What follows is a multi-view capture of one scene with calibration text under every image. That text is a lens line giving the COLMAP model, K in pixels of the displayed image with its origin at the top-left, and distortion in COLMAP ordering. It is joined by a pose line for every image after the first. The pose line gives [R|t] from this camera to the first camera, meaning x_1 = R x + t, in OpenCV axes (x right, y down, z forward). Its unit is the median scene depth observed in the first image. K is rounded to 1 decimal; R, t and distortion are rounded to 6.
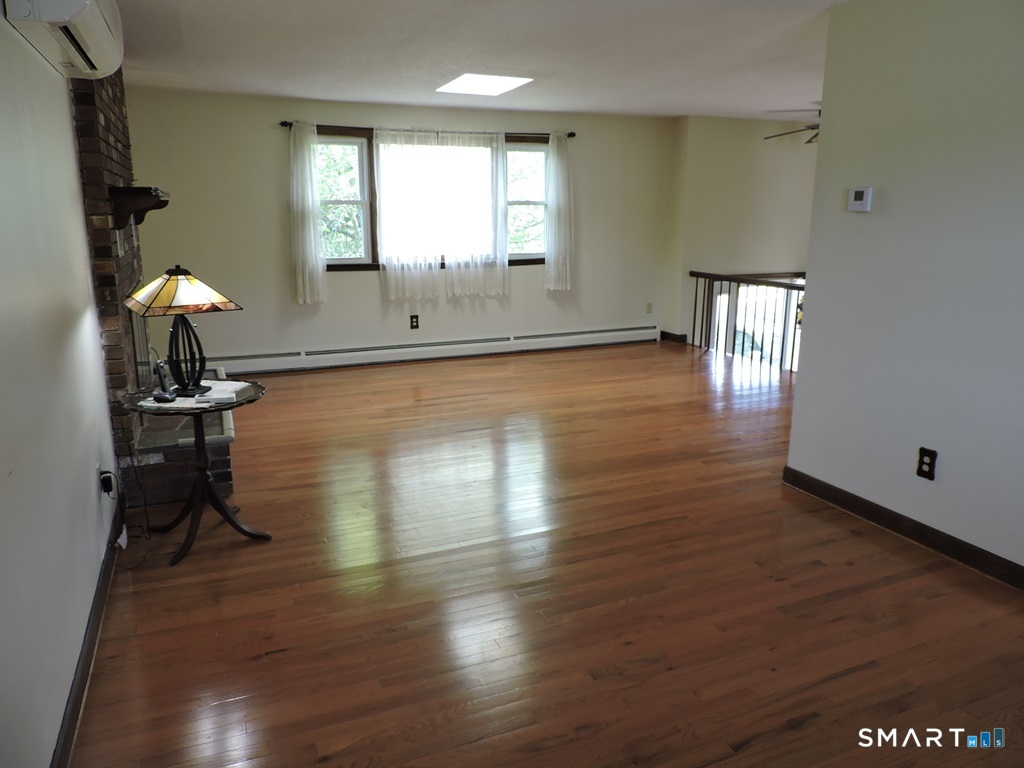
lens RADIAL K [[729.9, 0, 511.2], [0, 729.9, 384.3], [0, 0, 1]] dist [-0.018749, -0.002241]
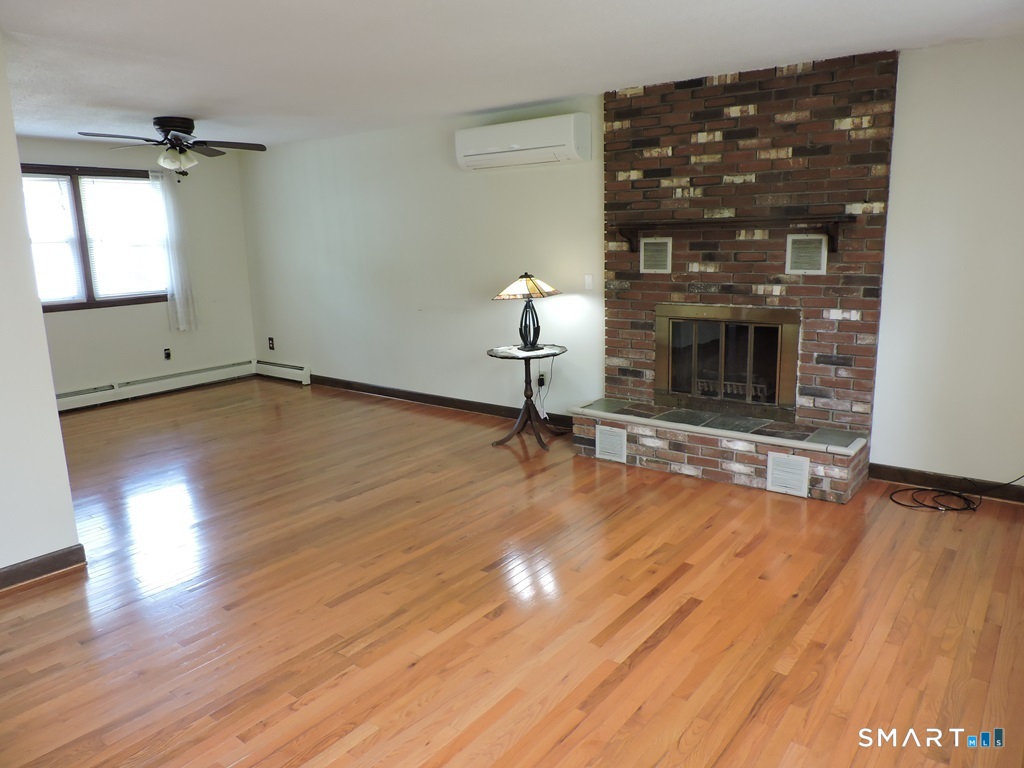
lens RADIAL K [[729.9, 0, 517.3], [0, 729.9, 384.3], [0, 0, 1]] dist [-0.018749, -0.002241]
pose [[-0.866523, 0.118577, -0.484847, 0.185604], [-0.095903, 0.913720, 0.394864, -0.264372], [0.489837, 0.388657, -0.780388, 1.075200]]
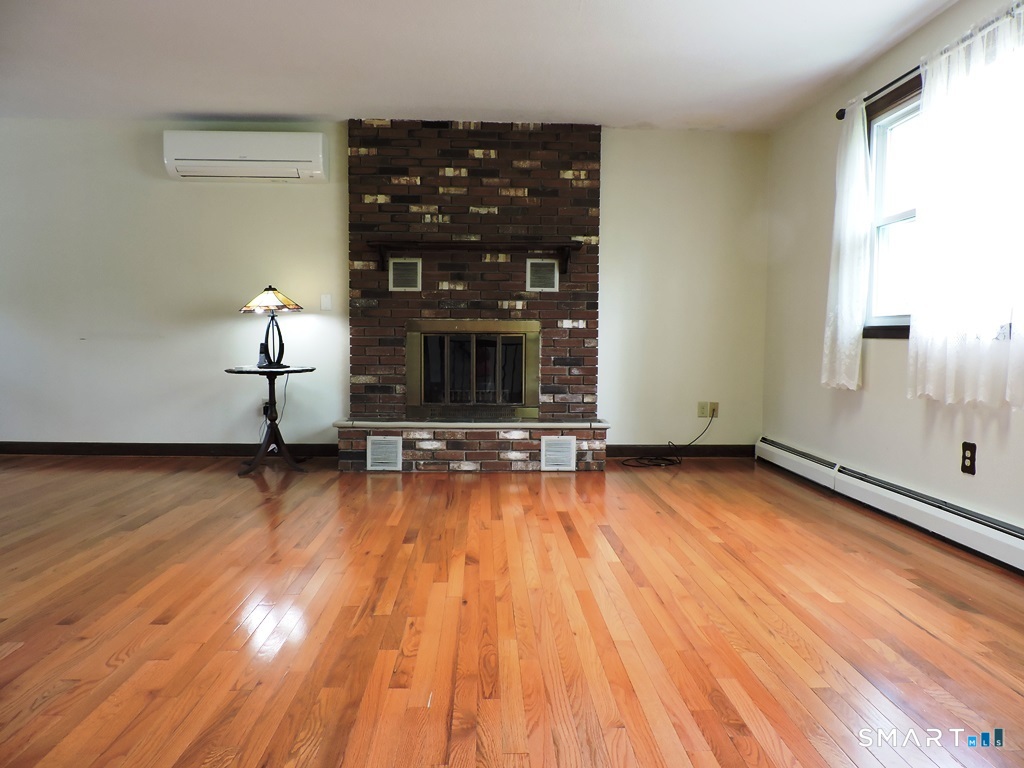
lens RADIAL K [[729.9, 0, 516.5], [0, 729.9, 384.2], [0, 0, 1]] dist [-0.018749, -0.002241]
pose [[-0.347148, 0.048849, -0.936537, 0.383586], [-0.227490, 0.964429, 0.134628, -0.130271], [0.909800, 0.259789, -0.323687, 0.918076]]
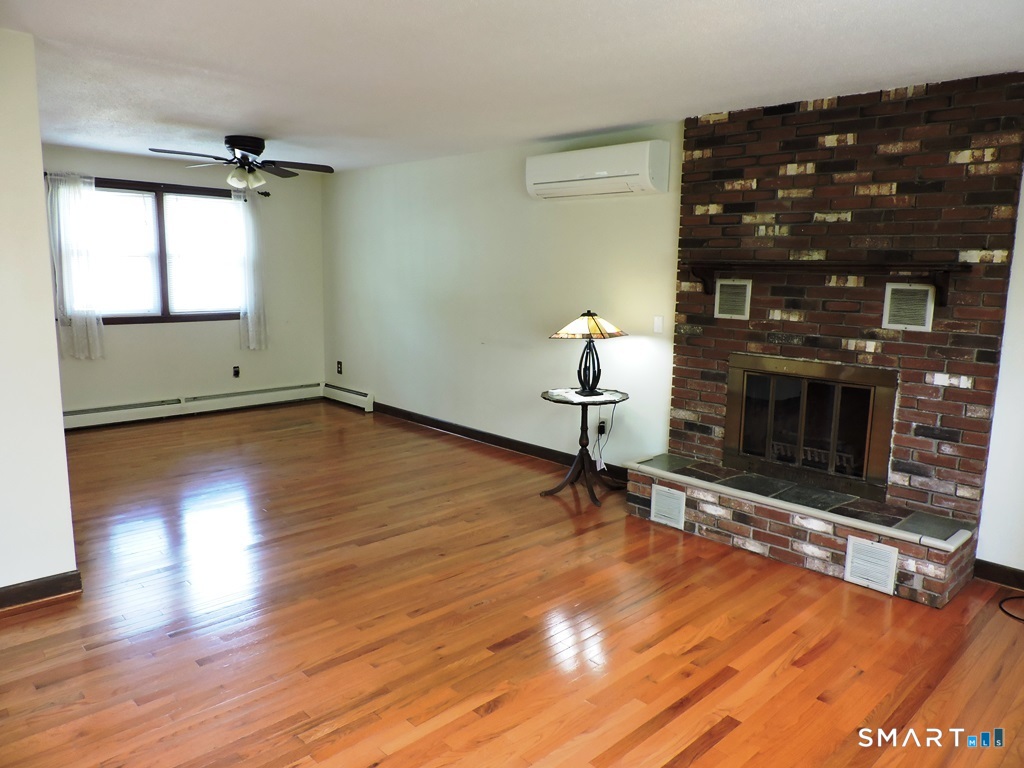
lens RADIAL K [[729.9, 0, 517.3], [0, 729.9, 384.2], [0, 0, 1]] dist [-0.018749, -0.002241]
pose [[-0.929271, 0.037565, -0.367484, 0.118665], [-0.108122, 0.923589, 0.367822, -0.255853], [0.353221, 0.381540, -0.854203, 1.040900]]
